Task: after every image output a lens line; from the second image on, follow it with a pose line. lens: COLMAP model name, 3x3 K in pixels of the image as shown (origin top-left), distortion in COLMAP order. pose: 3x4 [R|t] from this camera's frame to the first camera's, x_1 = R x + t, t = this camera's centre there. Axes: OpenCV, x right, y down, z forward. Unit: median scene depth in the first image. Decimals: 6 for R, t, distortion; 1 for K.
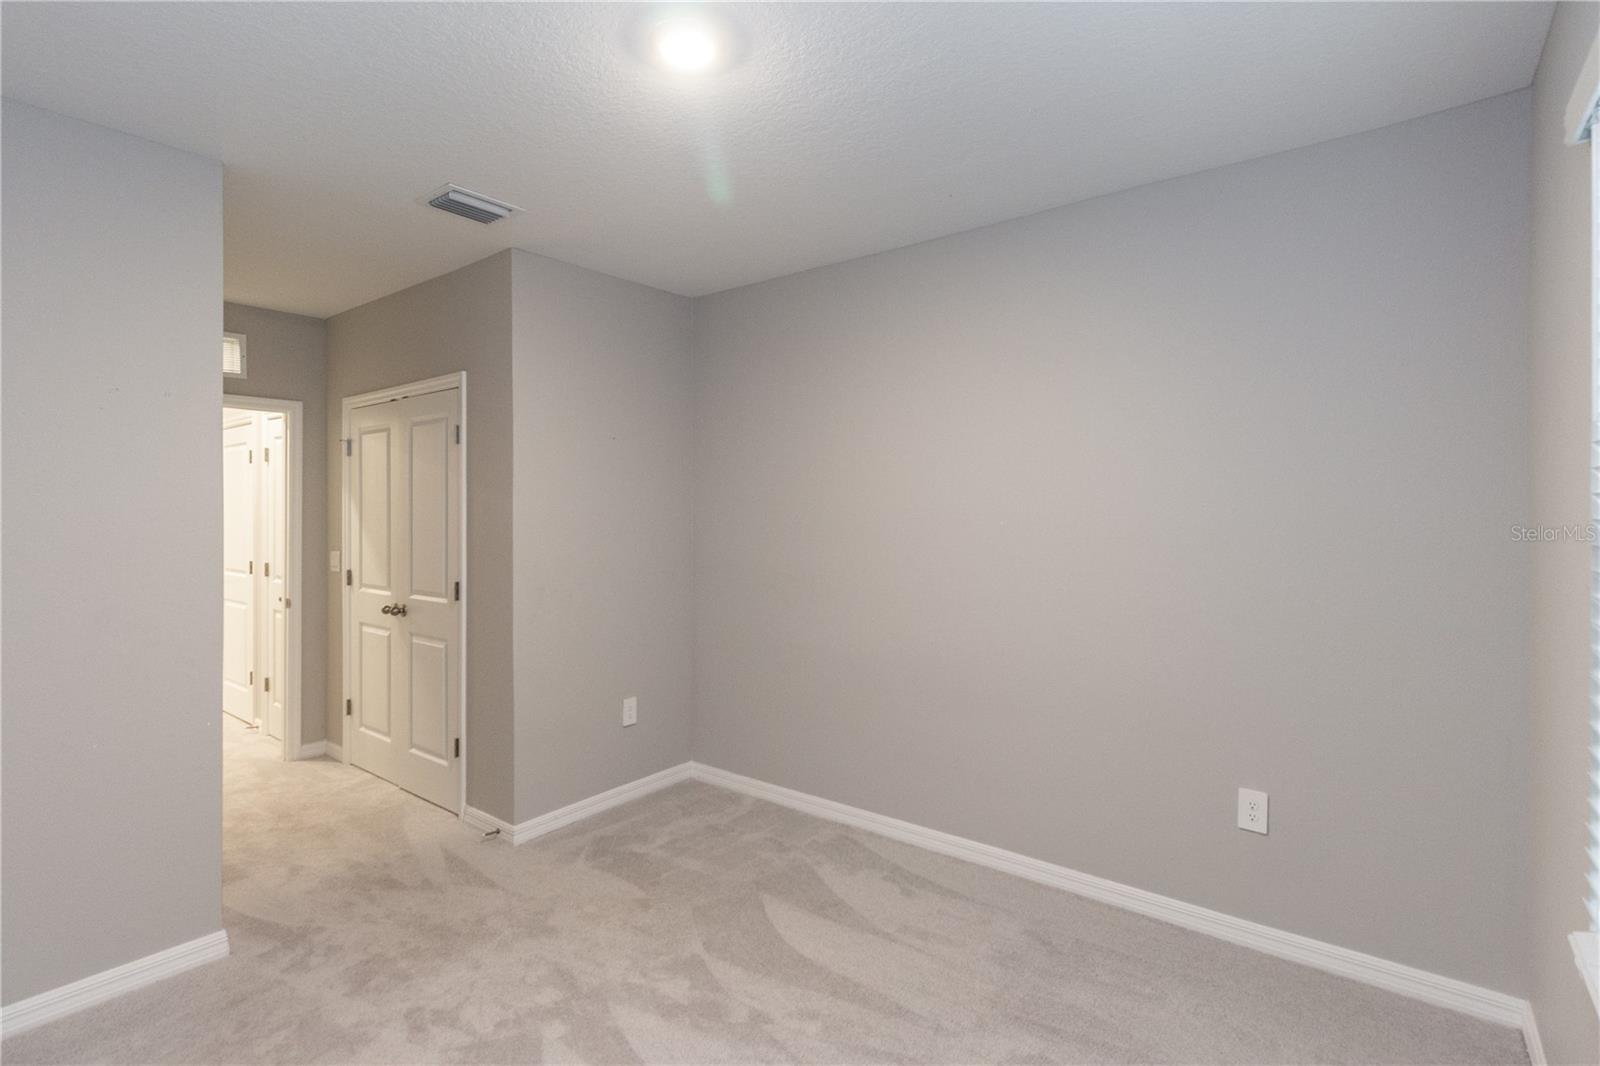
lens RADIAL K [[740.4, 0, 797.6], [0, 740.4, 527.9], [0, 0, 1]] dist [0.002736, -0.000360]
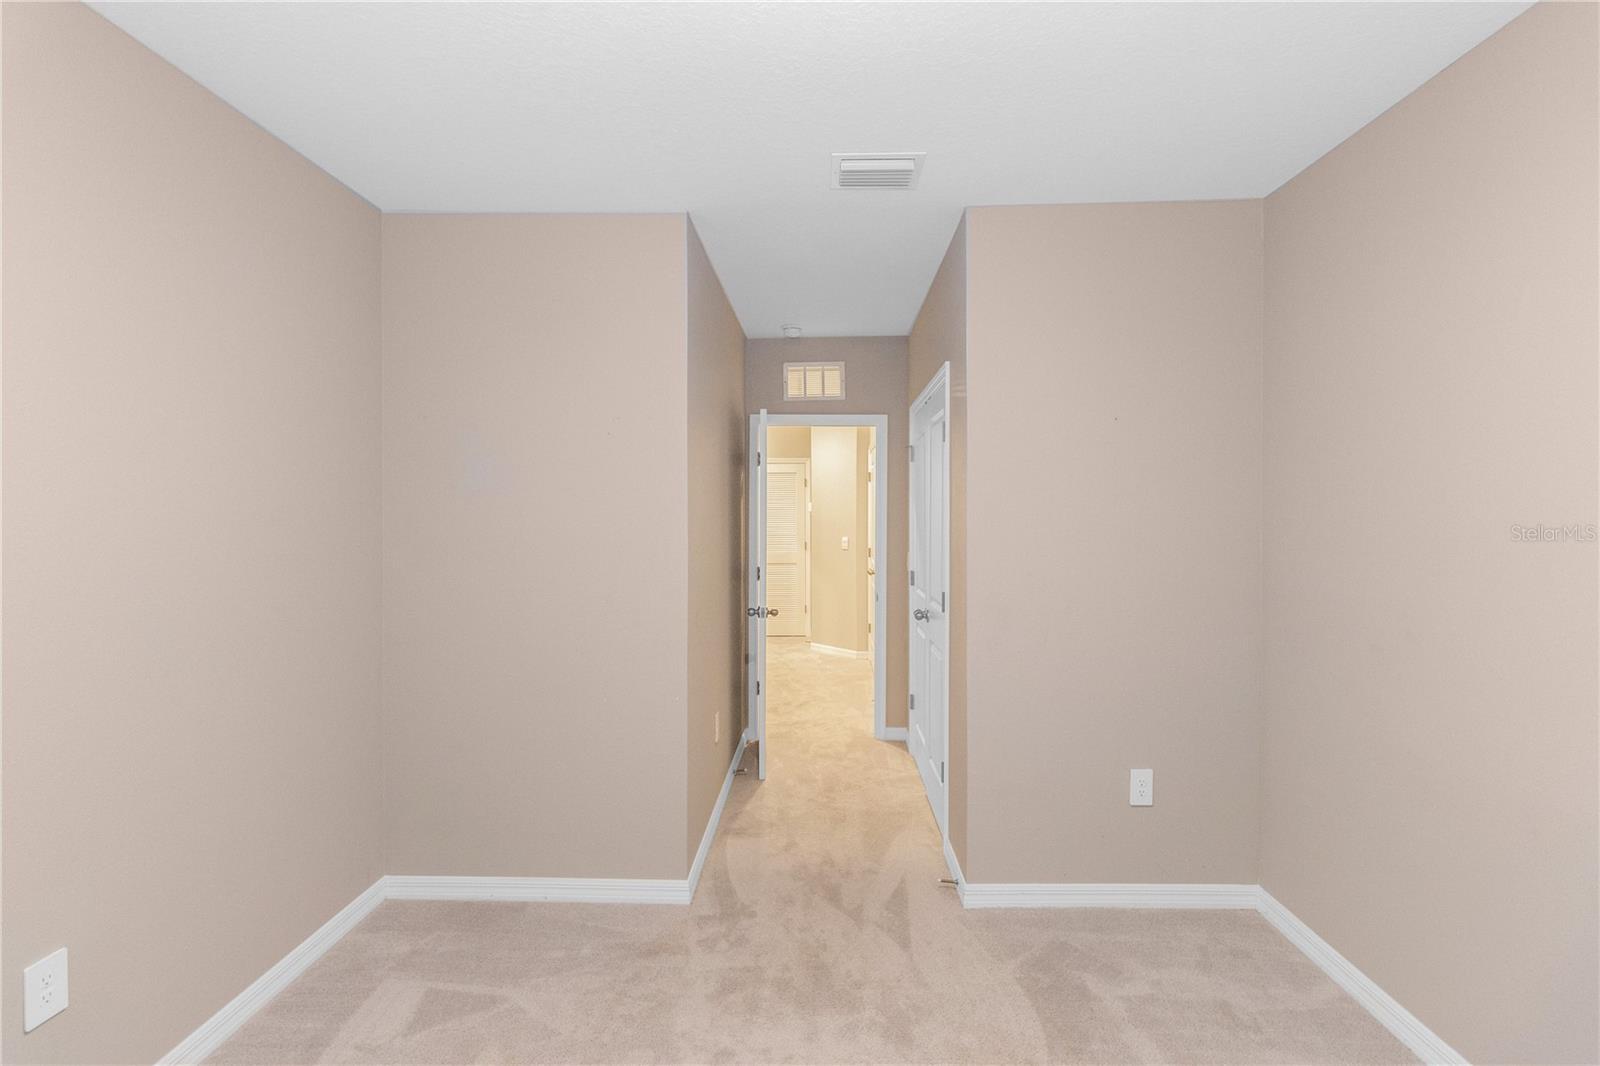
lens RADIAL K [[740.4, 0, 803.4], [0, 740.4, 520.5], [0, 0, 1]] dist [0.002736, -0.000360]
pose [[0.603276, 0.004792, -0.797518, 0.184007], [-0.014897, 0.999875, -0.005261, -0.008010], [0.797393, 0.015055, 0.603272, 0.335087]]
